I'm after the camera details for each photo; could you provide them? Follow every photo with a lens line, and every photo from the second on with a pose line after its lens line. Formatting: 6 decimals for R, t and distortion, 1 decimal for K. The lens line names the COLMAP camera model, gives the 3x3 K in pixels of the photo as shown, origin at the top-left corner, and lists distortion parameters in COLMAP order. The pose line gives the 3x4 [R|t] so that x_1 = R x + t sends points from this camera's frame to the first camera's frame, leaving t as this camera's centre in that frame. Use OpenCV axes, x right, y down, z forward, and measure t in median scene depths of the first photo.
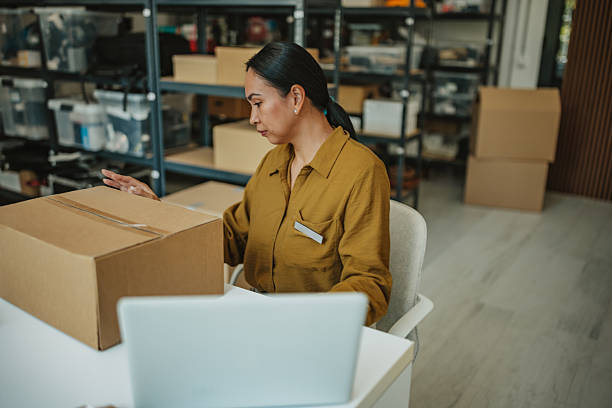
lens RADIAL K [[579.0, 0, 301.1], [0, 579.0, 201.8], [0, 0, 1]] dist [-0.010872, 0.000000]
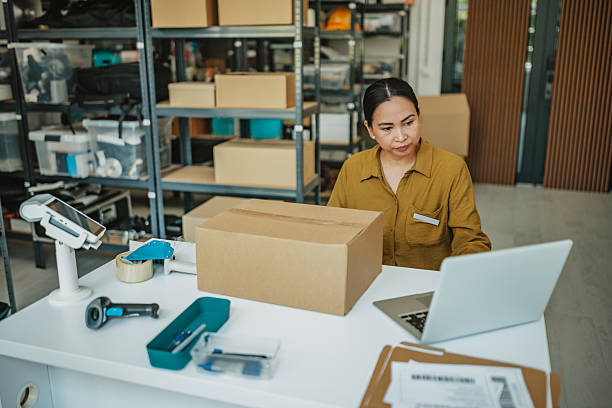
lens RADIAL K [[579.0, 0, 297.1], [0, 579.0, 192.7], [0, 0, 1]] dist [-0.010872, 0.000000]
pose [[0.971623, -0.089045, 0.219132, -0.214166], [0.096419, 0.995071, -0.023165, -0.000929], [-0.215989, 0.043636, 0.975420, -0.089602]]
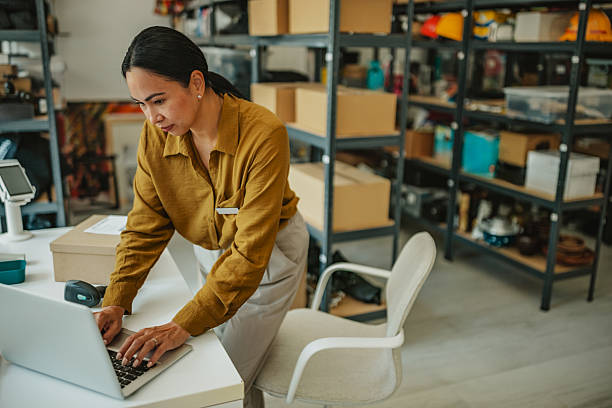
lens RADIAL K [[579.0, 0, 304.0], [0, 579.0, 197.1], [0, 0, 1]] dist [-0.010872, 0.000000]
pose [[0.823214, 0.131736, -0.552236, 0.380445], [-0.160341, 0.987055, -0.003557, -0.067060], [0.544619, 0.091475, 0.833680, 0.162970]]
